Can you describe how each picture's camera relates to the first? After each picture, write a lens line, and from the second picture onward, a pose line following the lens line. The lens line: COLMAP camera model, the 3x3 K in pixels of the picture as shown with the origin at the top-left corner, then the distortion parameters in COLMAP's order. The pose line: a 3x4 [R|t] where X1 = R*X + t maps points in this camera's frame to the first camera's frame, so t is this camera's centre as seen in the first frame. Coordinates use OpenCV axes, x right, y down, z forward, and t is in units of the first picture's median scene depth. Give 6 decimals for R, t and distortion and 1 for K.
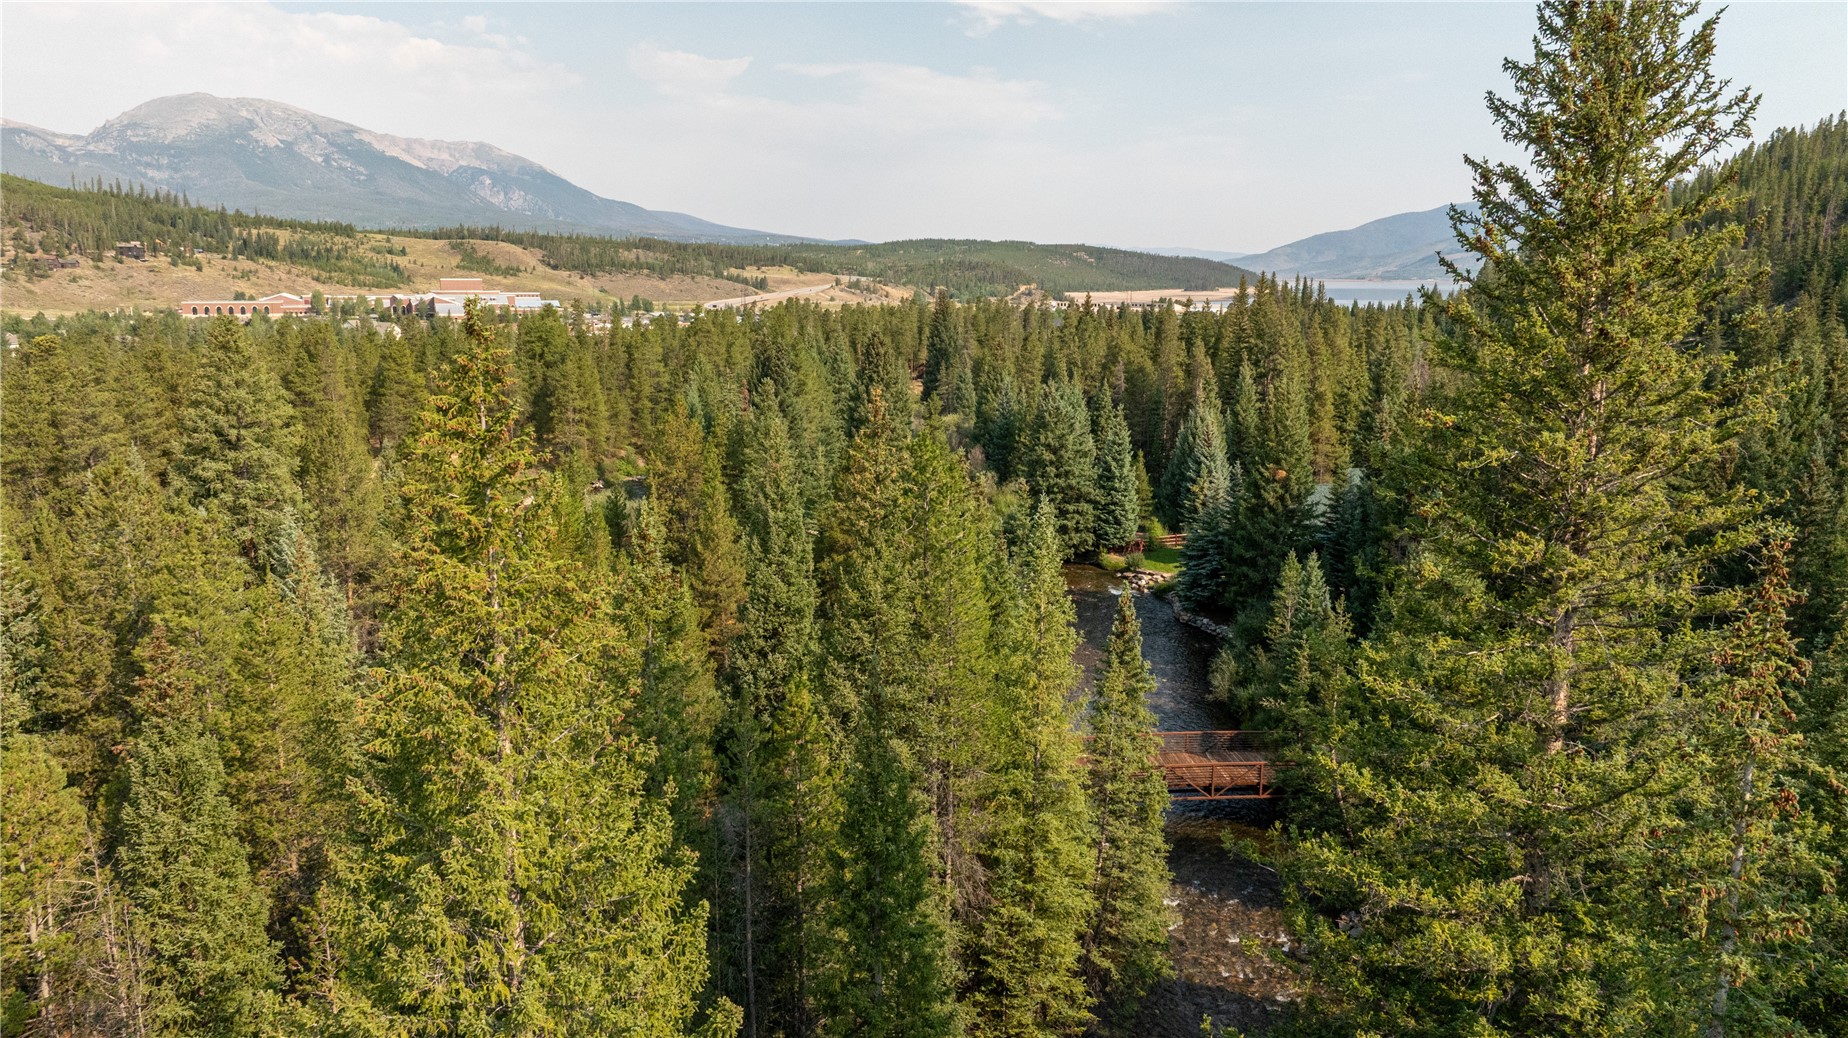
lens RADIAL K [[1234.0, 0, 924.0], [0, 1234.0, 519.0], [0, 0, 1]] dist [-0.004459, -0.002431]
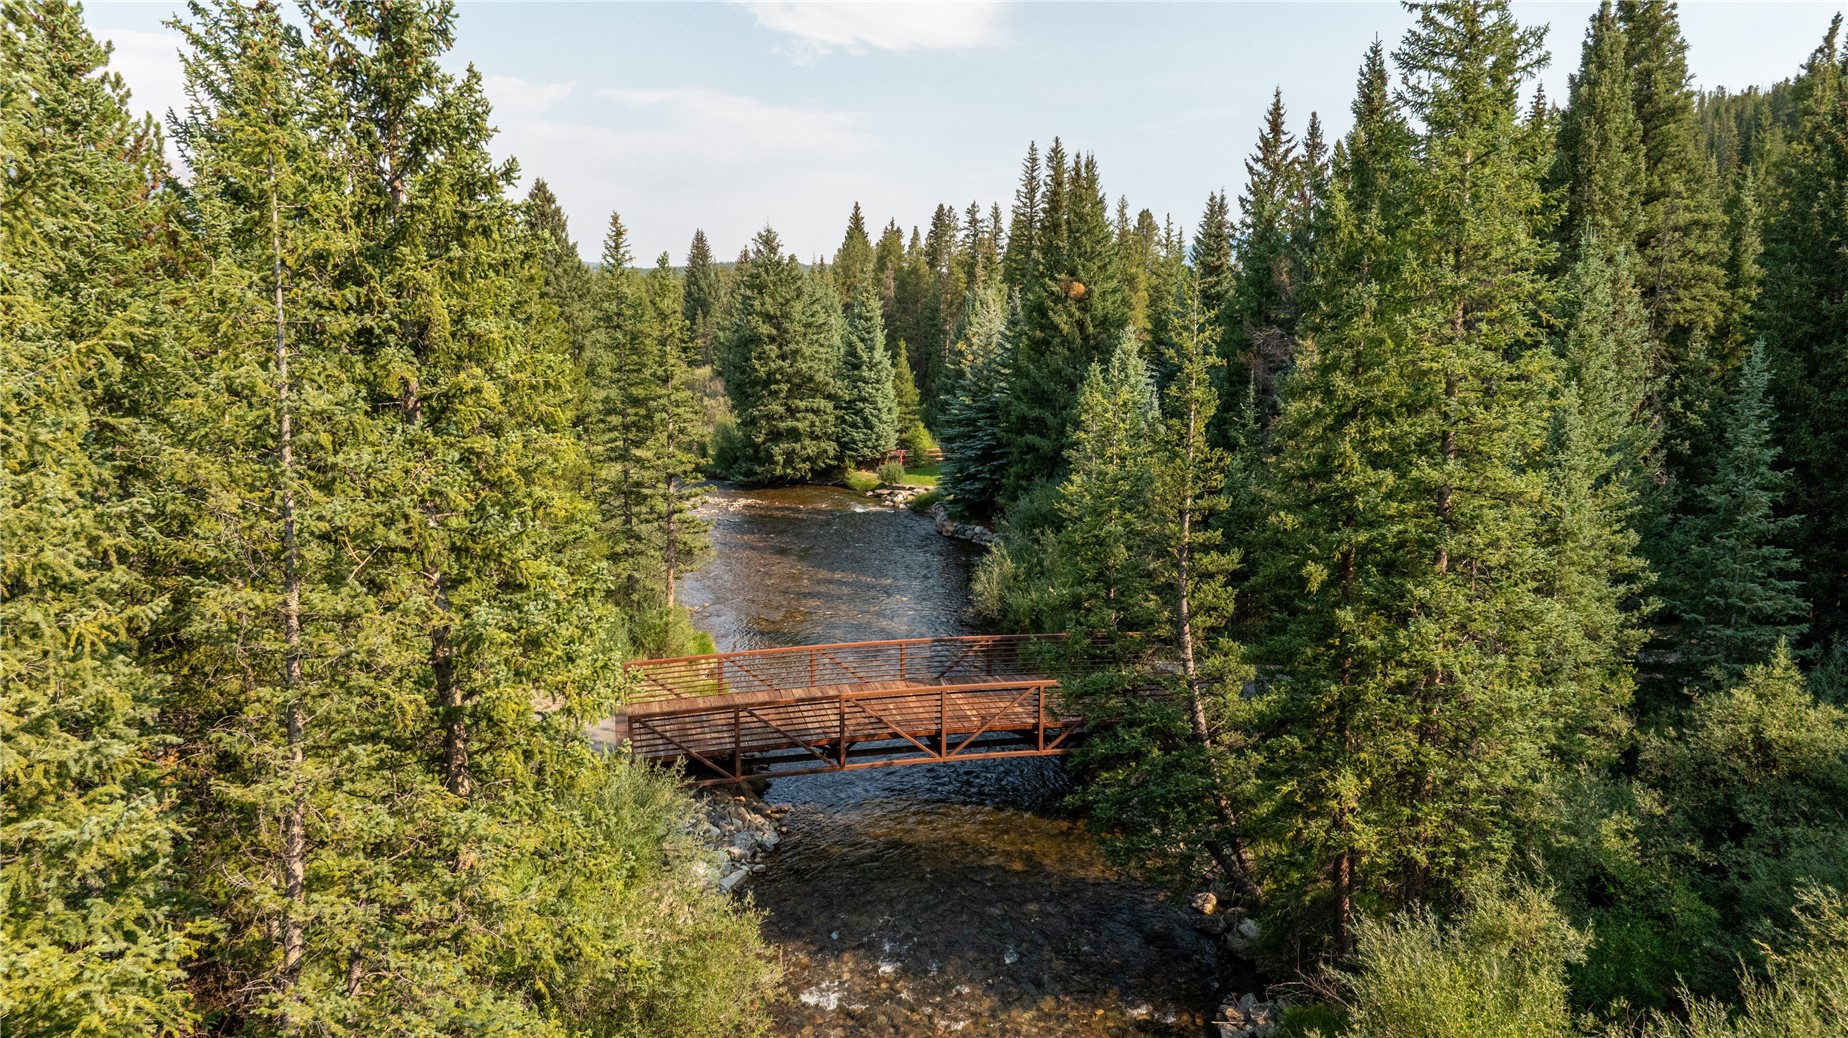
lens RADIAL K [[1234.0, 0, 924.0], [0, 1234.0, 519.0], [0, 0, 1]] dist [-0.004459, -0.002431]
pose [[0.989416, -0.023749, 0.143148, 0.085629], [0.027144, 0.999393, -0.021814, 0.076603], [-0.142543, 0.025469, 0.989461, 0.279880]]
